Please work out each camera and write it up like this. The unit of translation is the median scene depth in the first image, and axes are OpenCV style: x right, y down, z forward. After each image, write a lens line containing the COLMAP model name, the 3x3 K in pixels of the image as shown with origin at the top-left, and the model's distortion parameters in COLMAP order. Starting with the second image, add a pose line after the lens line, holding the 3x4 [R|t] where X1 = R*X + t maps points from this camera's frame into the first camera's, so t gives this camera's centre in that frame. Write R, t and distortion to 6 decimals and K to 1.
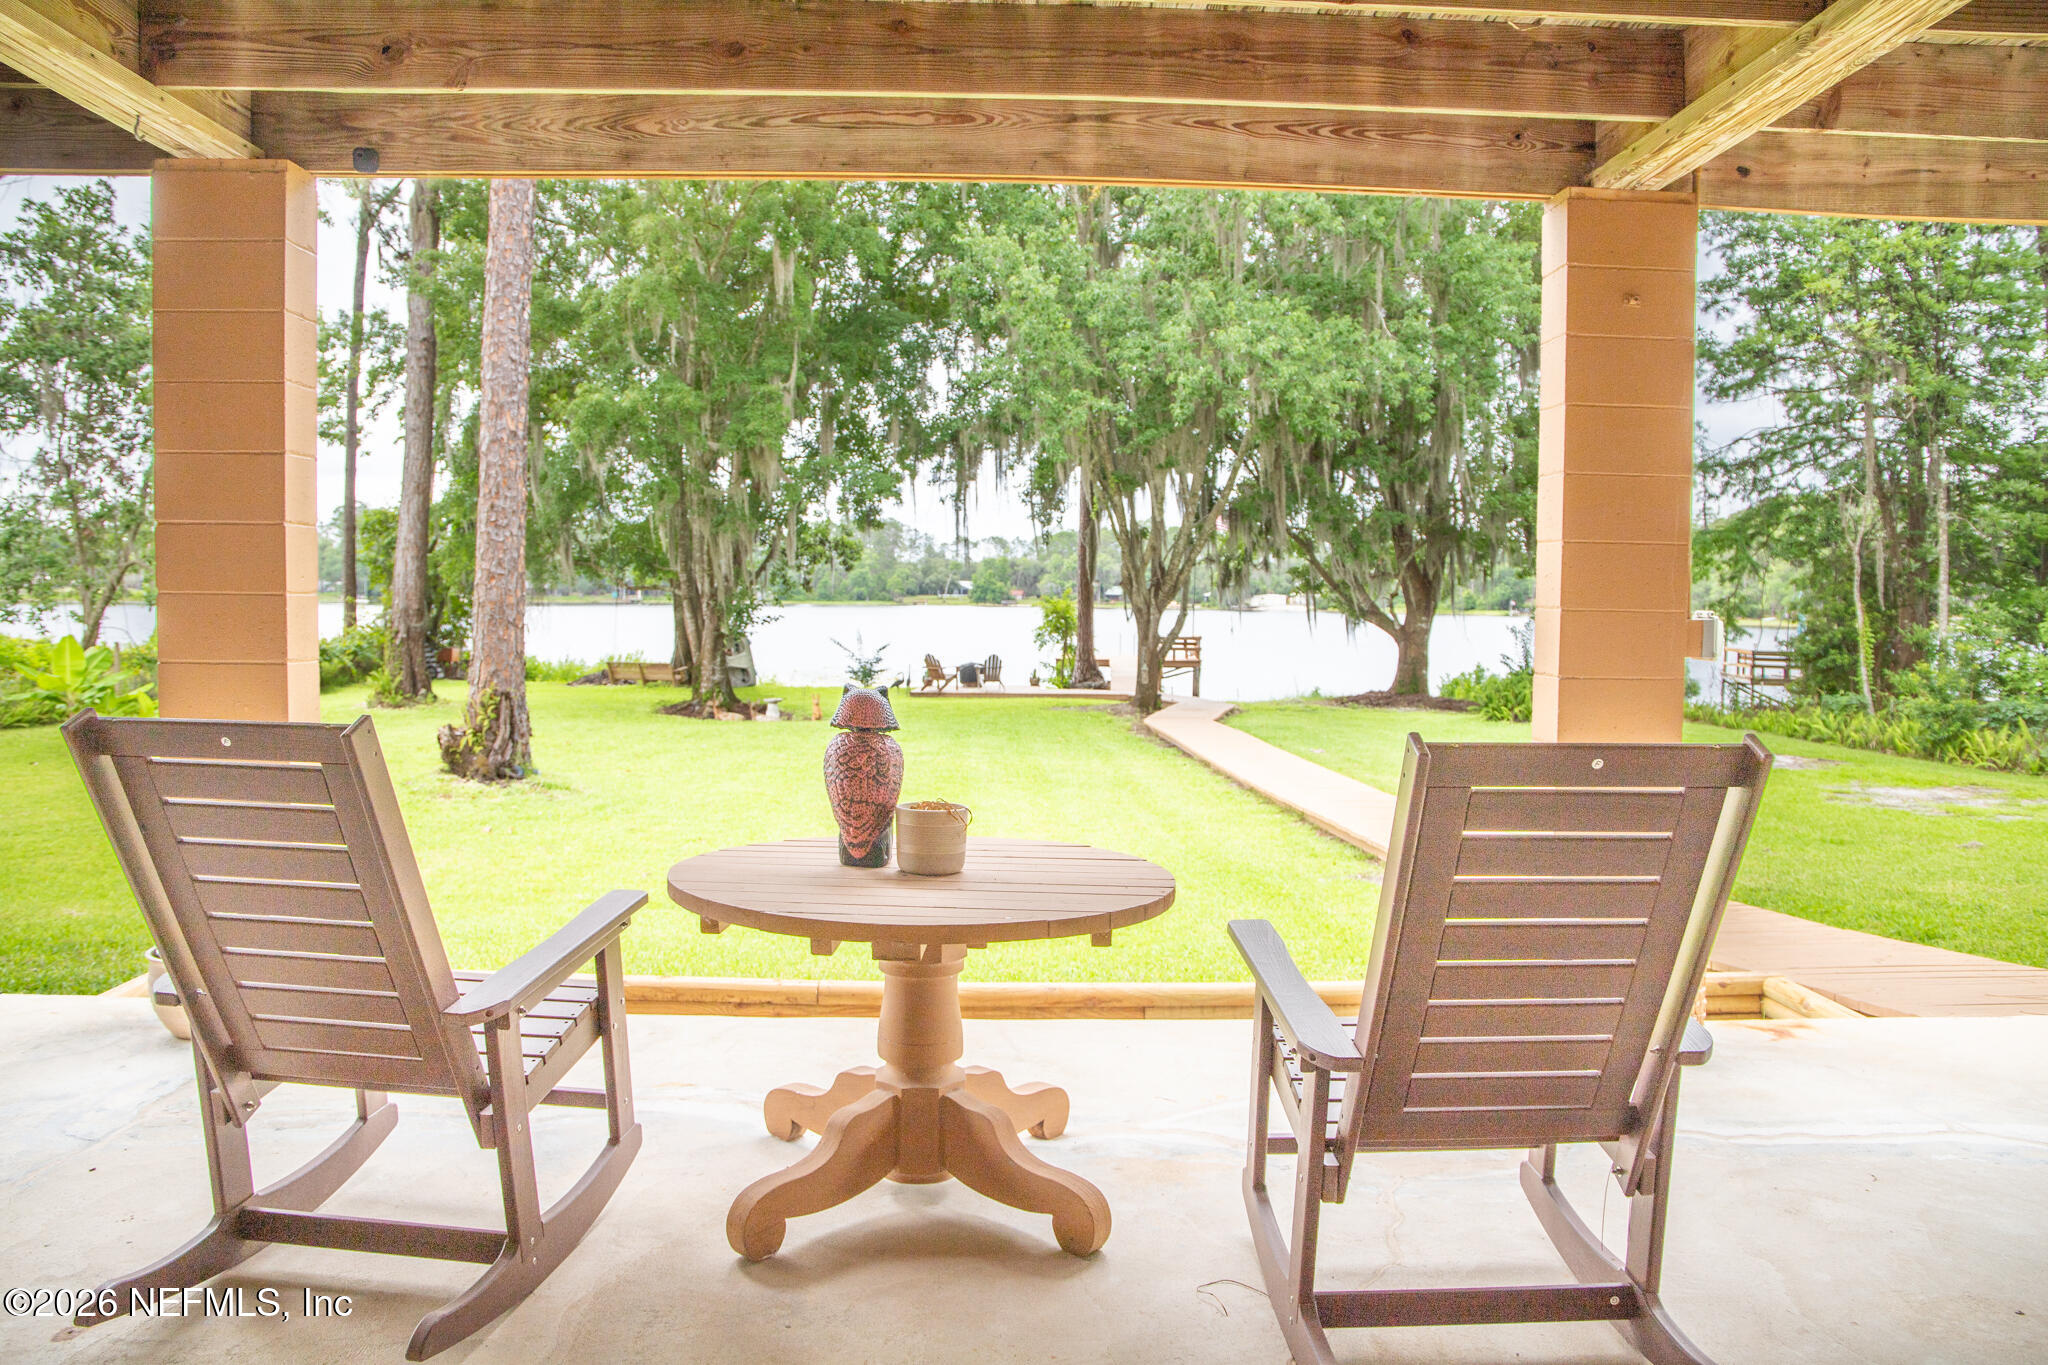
lens RADIAL K [[1424.5, 0, 1024.0], [0, 1424.5, 682.5], [0, 0, 1]] dist [-0.125894, 0.097086]
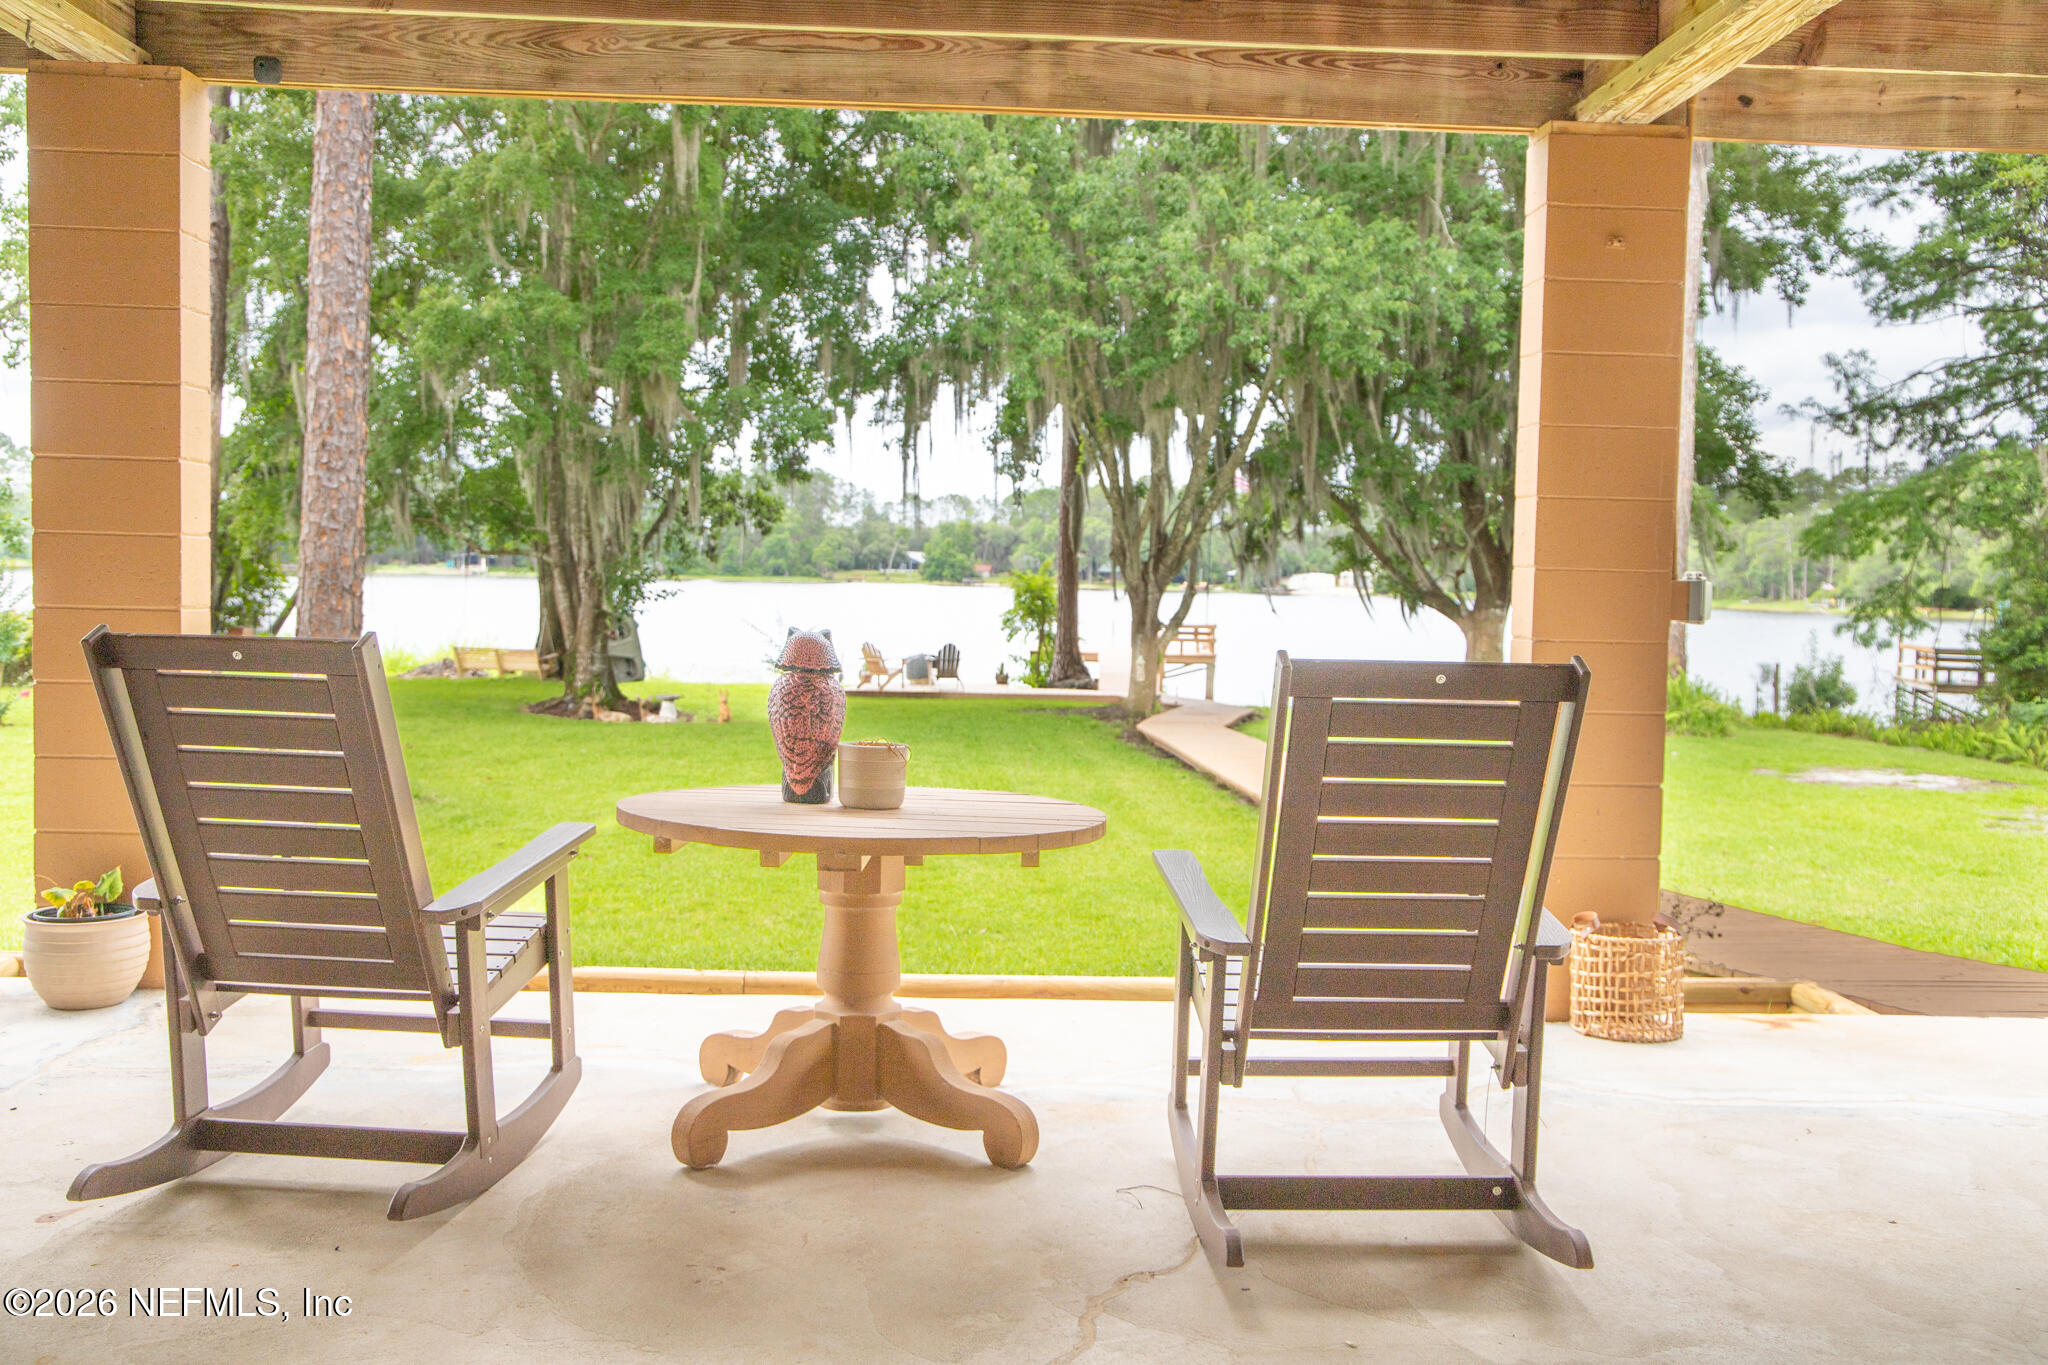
lens RADIAL K [[1870.1, 0, 1024.0], [0, 1870.1, 682.5], [0, 0, 1]] dist [-0.042086, 0.130113]
pose [[0.999800, 0.009779, 0.017437, 0.002337], [-0.009742, 0.999950, -0.002210, 0.004824], [-0.017458, 0.002040, 0.999846, -0.040033]]
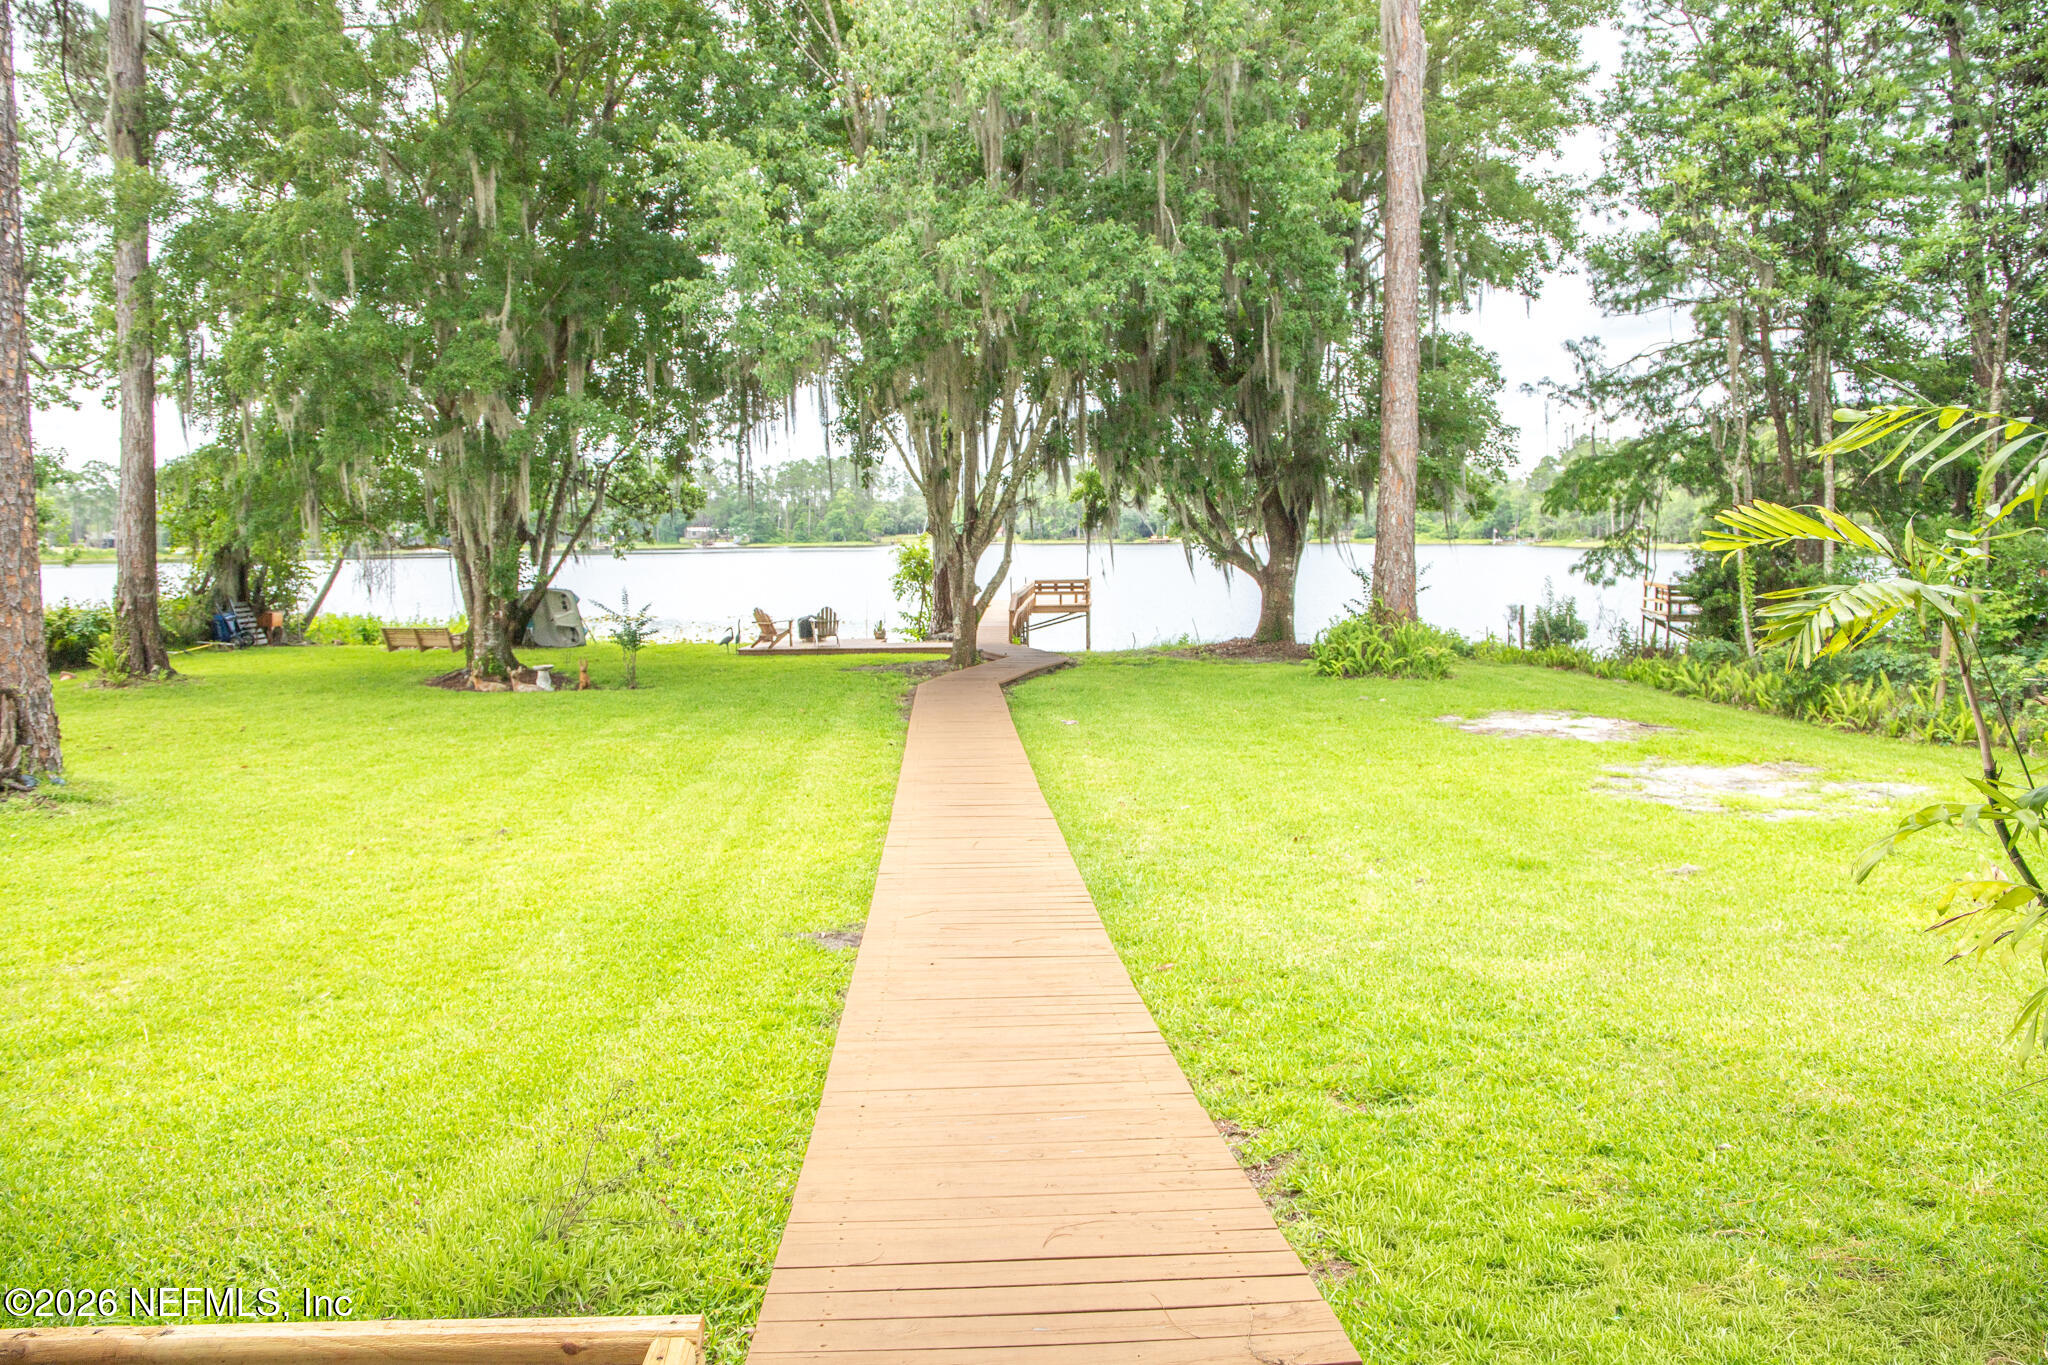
lens RADIAL K [[1424.5, 0, 1024.0], [0, 1424.5, 682.5], [0, 0, 1]] dist [-0.125894, 0.097086]
pose [[0.999792, -0.020390, 0.000349, 0.131847], [0.020354, 0.998787, 0.044840, -0.012032], [-0.001263, -0.044823, 0.998994, 0.092563]]
